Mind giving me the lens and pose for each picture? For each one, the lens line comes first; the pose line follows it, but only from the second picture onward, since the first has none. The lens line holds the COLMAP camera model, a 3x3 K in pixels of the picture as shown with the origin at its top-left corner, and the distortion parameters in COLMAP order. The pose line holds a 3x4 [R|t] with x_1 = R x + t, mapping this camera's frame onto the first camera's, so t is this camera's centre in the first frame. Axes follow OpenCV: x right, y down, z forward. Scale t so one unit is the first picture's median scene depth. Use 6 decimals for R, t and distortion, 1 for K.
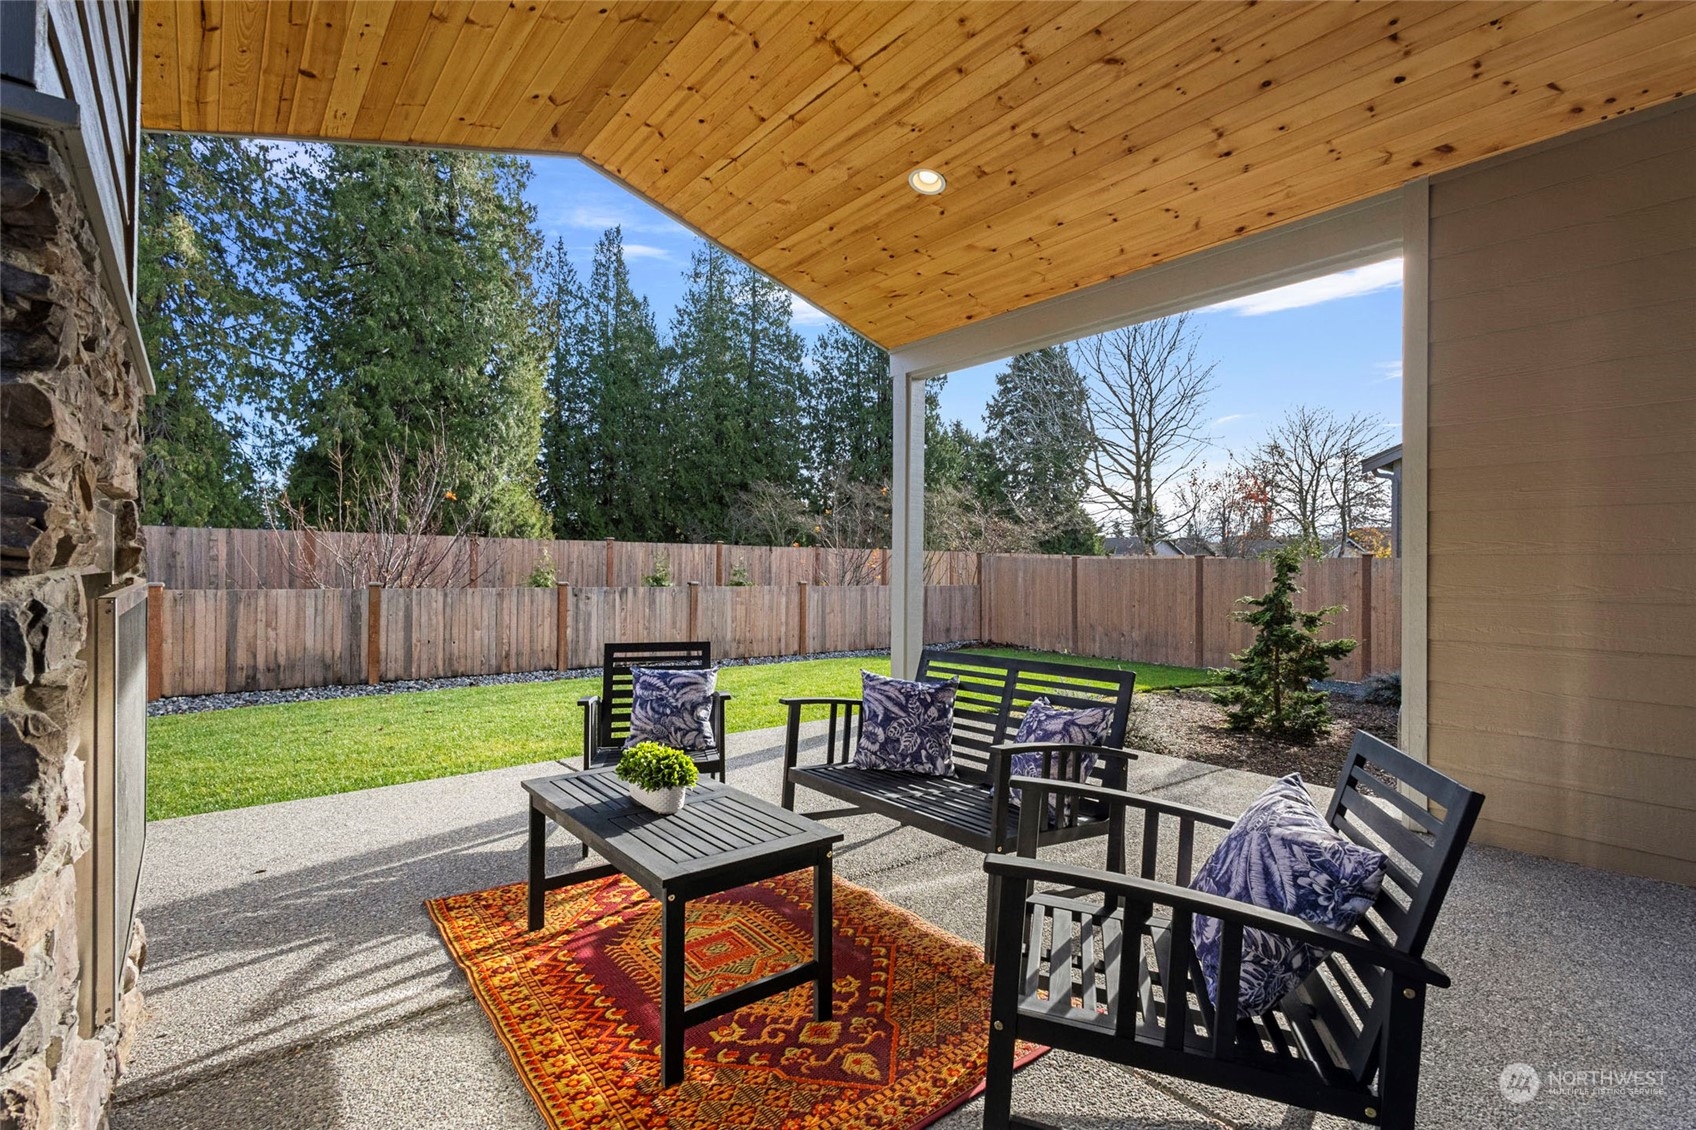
lens RADIAL K [[782.5, 0, 843.8], [0, 782.5, 573.2], [0, 0, 1]] dist [0.000067, -0.000040]
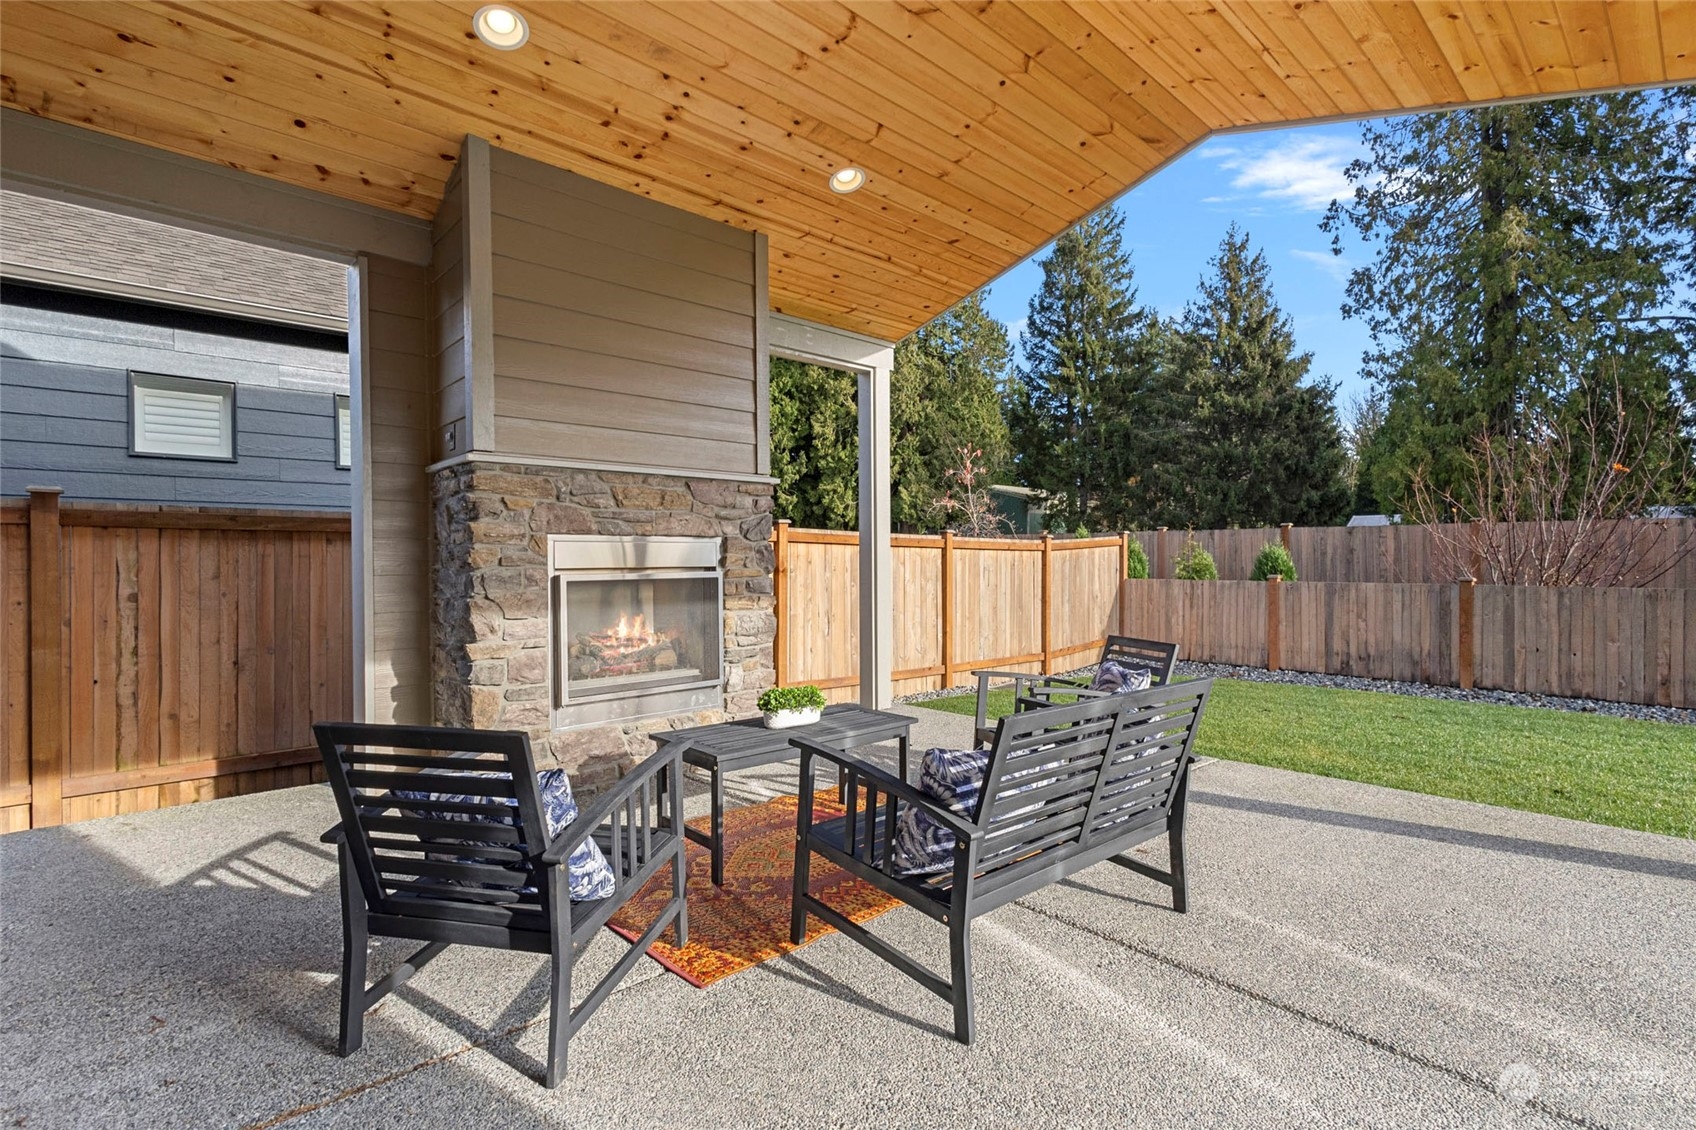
lens RADIAL K [[782.5, 0, 852.2], [0, 782.5, 560.1], [0, 0, 1]] dist [0.000067, -0.000040]
pose [[0.059766, -0.008895, -0.998173, 0.232286], [-0.001661, 0.999958, -0.009010, 0.000536], [0.998211, 0.002197, 0.059749, 0.197341]]
